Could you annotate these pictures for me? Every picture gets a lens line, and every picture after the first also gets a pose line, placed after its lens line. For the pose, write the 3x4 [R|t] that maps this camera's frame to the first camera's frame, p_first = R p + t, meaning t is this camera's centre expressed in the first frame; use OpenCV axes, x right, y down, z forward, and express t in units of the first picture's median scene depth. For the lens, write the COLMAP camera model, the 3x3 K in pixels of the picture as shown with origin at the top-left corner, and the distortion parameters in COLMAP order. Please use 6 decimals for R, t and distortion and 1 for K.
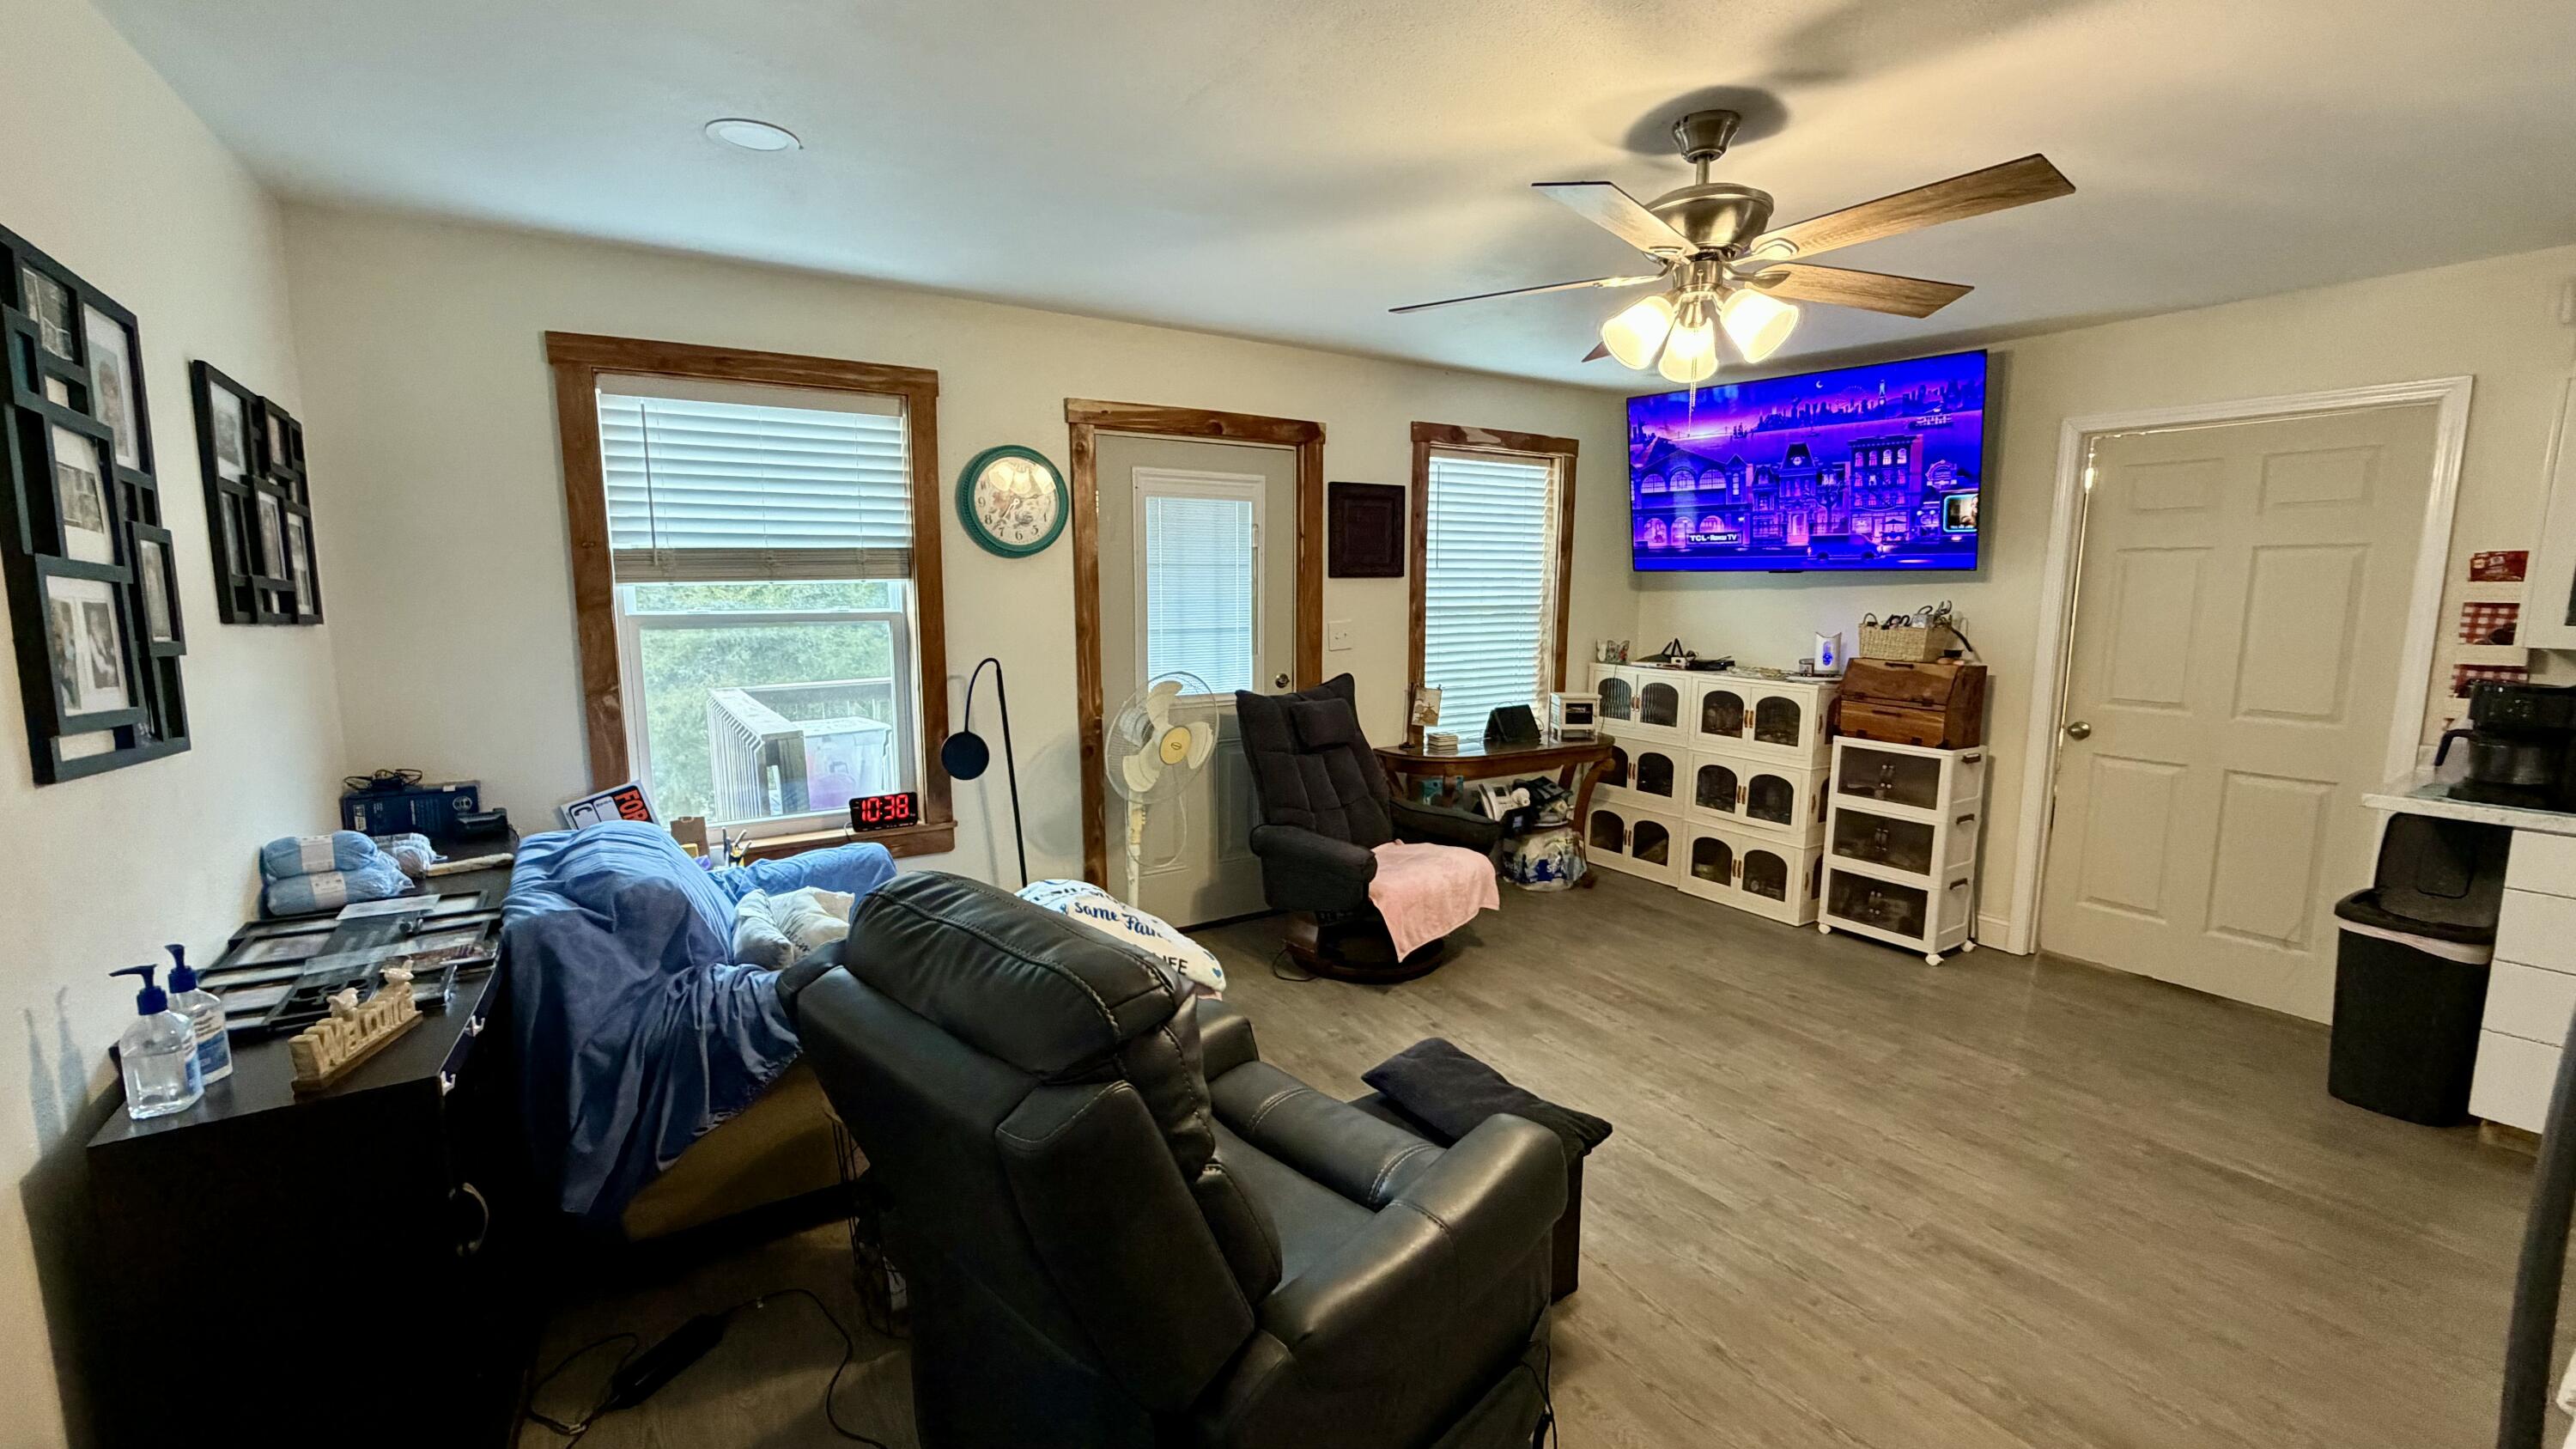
lens RADIAL K [[1026.4, 0, 1280.6], [0, 1026.4, 722.2], [0, 0, 1]] dist [-0.000658, 0.000110]
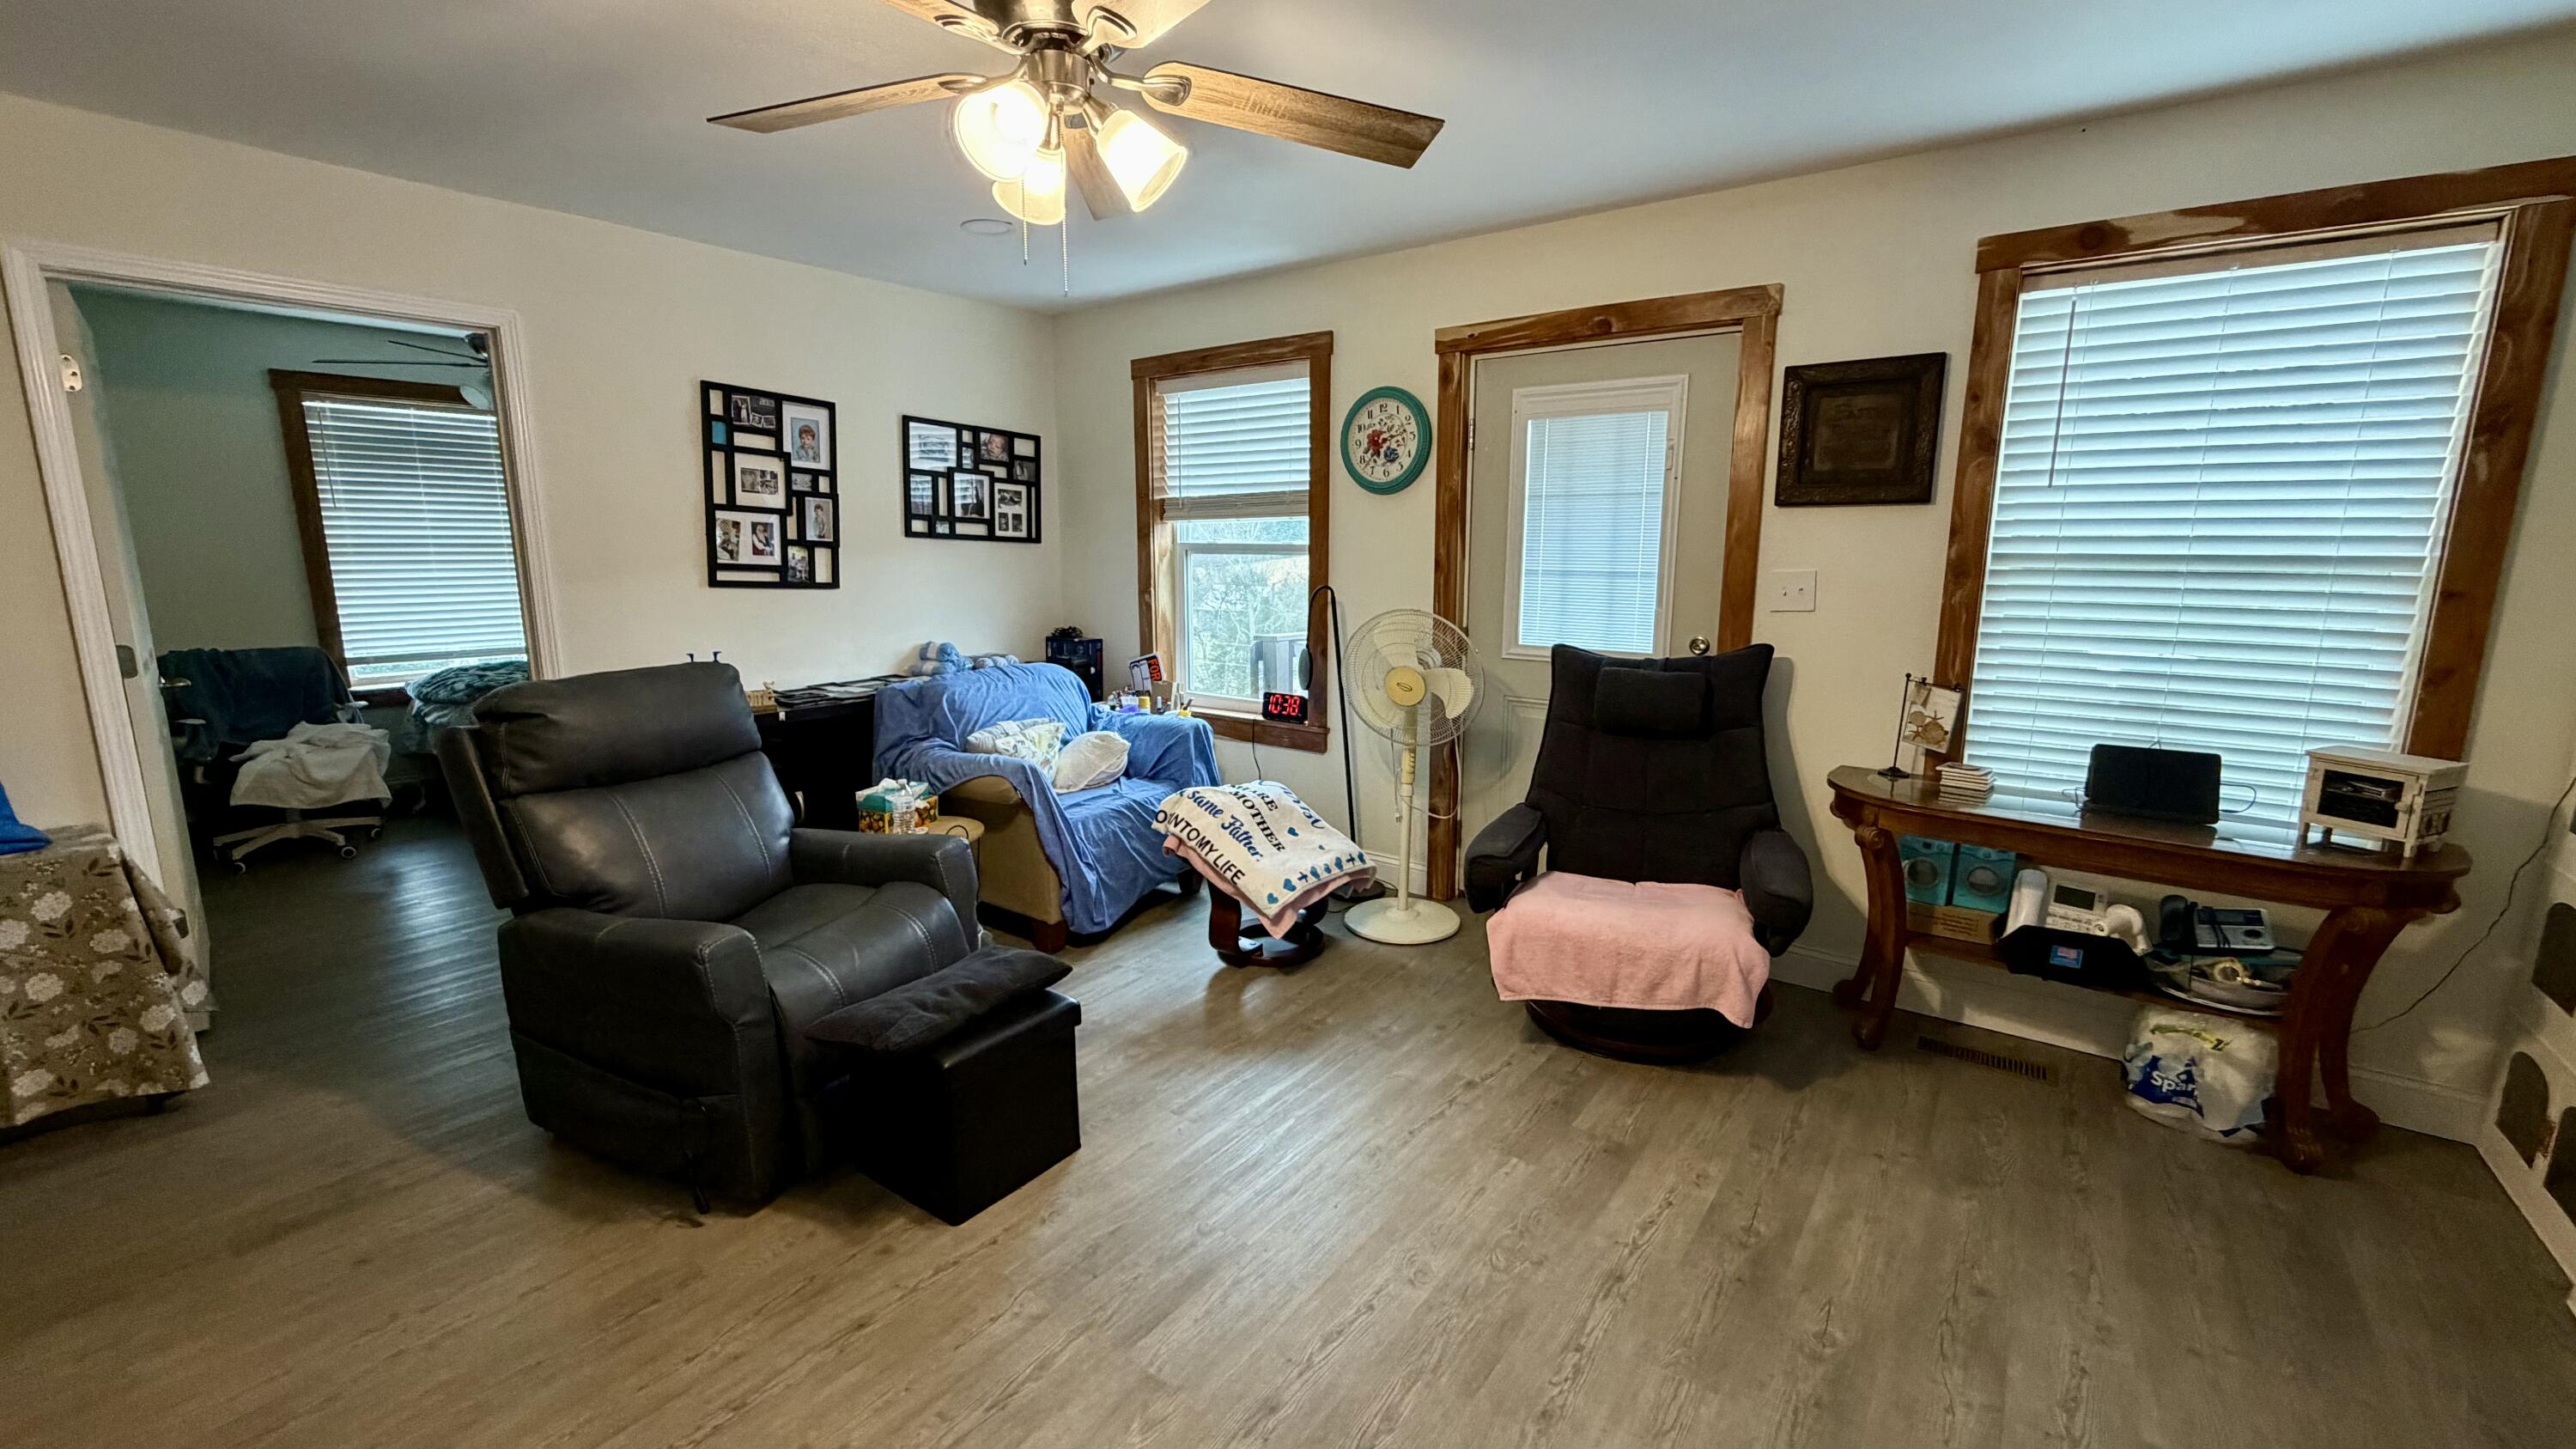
lens RADIAL K [[1026.4, 0, 1279.7], [0, 1026.4, 726.9], [0, 0, 1]] dist [-0.000658, 0.000110]
pose [[0.351796, 0.174688, -0.919632, 0.649922], [-0.125365, 0.982375, 0.138649, -0.052219], [0.927644, 0.066514, 0.367495, 0.473568]]
